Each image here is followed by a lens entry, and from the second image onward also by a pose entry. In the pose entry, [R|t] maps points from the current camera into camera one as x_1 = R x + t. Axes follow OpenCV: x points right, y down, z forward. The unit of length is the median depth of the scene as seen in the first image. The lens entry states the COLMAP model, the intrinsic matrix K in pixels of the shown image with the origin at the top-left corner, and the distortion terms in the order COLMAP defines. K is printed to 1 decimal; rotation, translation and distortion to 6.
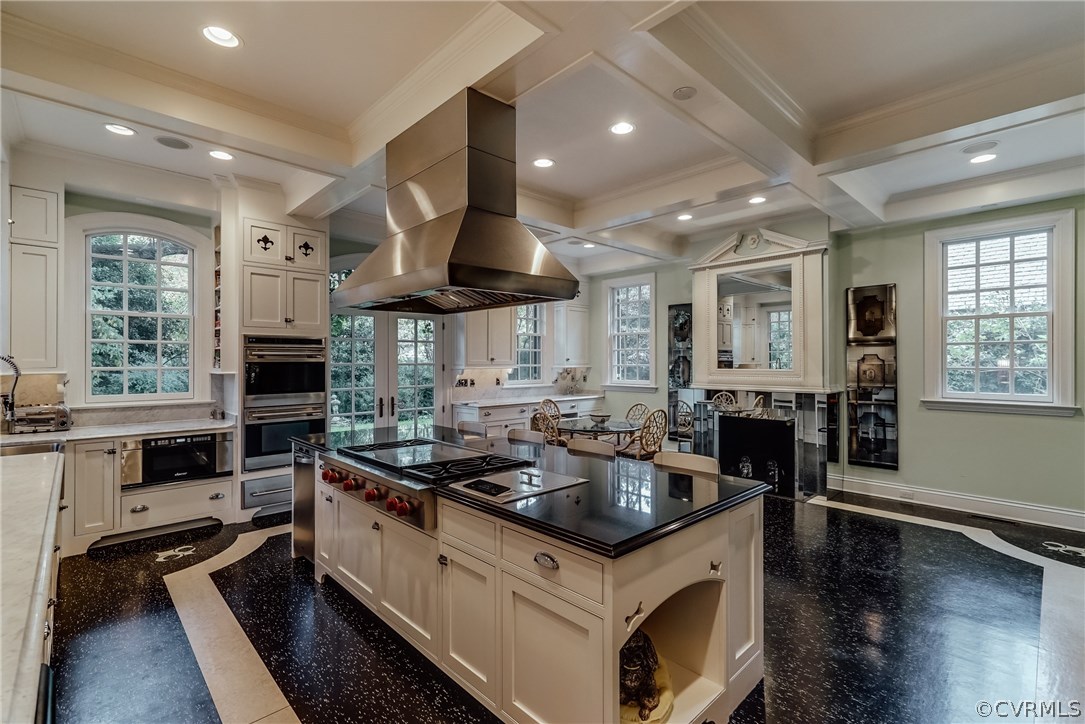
lens RADIAL K [[492.8, 0, 545.8], [0, 492.8, 358.5], [0, 0, 1]] dist [0.000803, 0.000079]
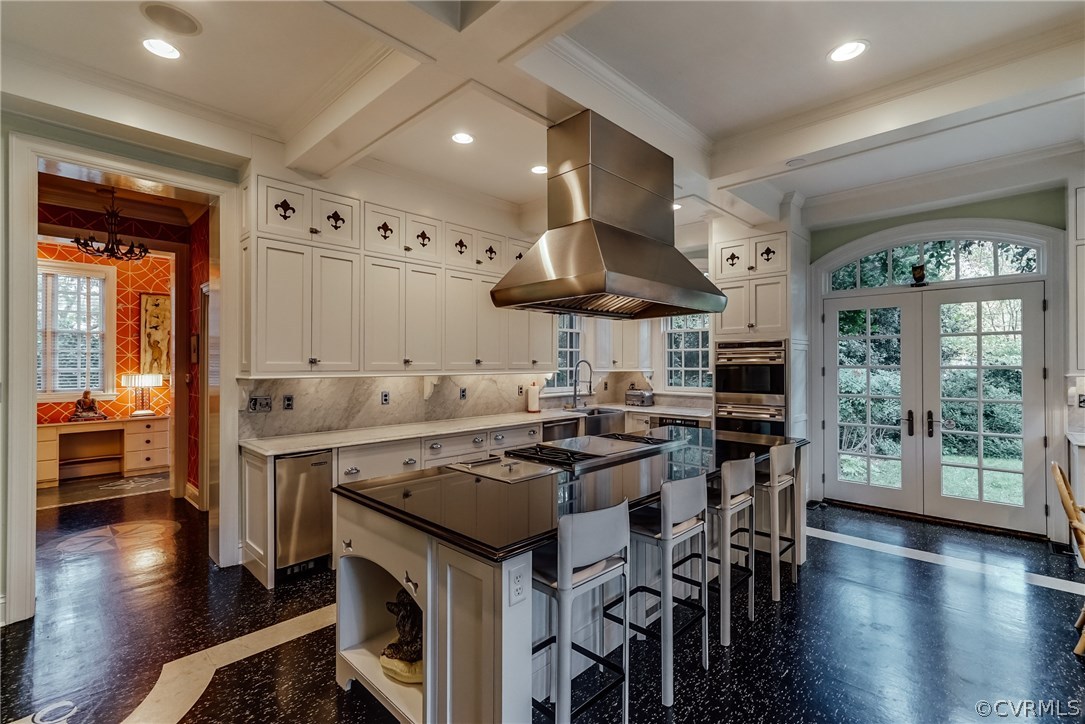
lens RADIAL K [[492.8, 0, 545.6], [0, 492.8, 365.3], [0, 0, 1]] dist [0.000803, 0.000079]
pose [[0.037332, -0.004548, -0.999293, 0.523743], [0.001680, 0.999989, -0.004489, 0.013412], [0.999301, -0.001511, 0.037339, 0.497046]]
